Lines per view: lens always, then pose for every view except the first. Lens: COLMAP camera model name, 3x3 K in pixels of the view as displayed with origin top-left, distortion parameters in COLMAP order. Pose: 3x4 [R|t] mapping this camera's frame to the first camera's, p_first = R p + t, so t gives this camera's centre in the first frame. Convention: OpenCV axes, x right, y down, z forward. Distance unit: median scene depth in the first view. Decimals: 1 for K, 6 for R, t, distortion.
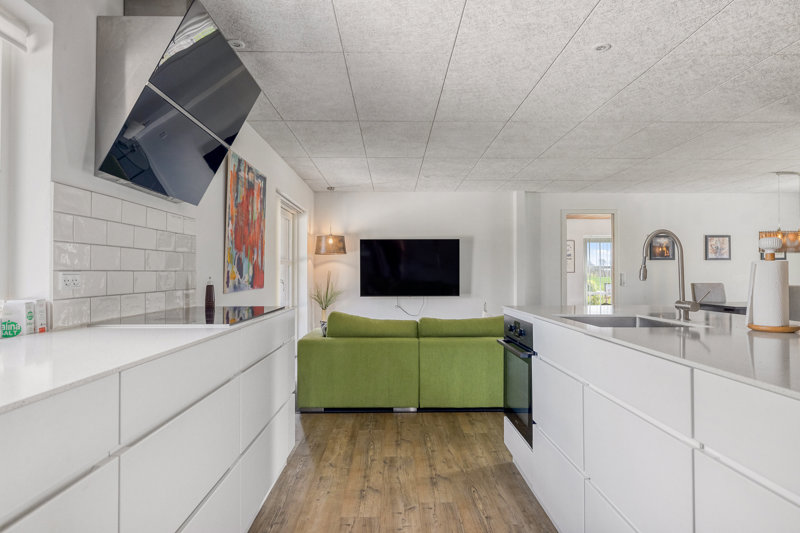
lens RADIAL K [[480.3, 0, 400.0], [0, 480.3, 262.7], [0, 0, 1]] dist [-0.002623, -0.000584]
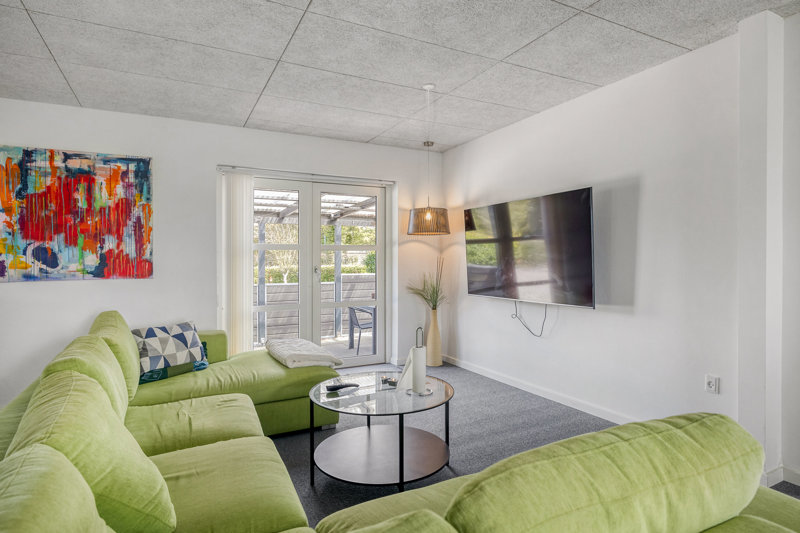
lens RADIAL K [[442.4, 0, 404.2], [0, 442.4, 259.2], [0, 0, 1]] dist [0.001118, 0.000595]
pose [[0.452512, -0.002100, -0.891756, 0.439893], [0.023659, 0.999673, 0.009651, 0.012713], [0.891445, -0.025465, 0.452414, 0.659703]]
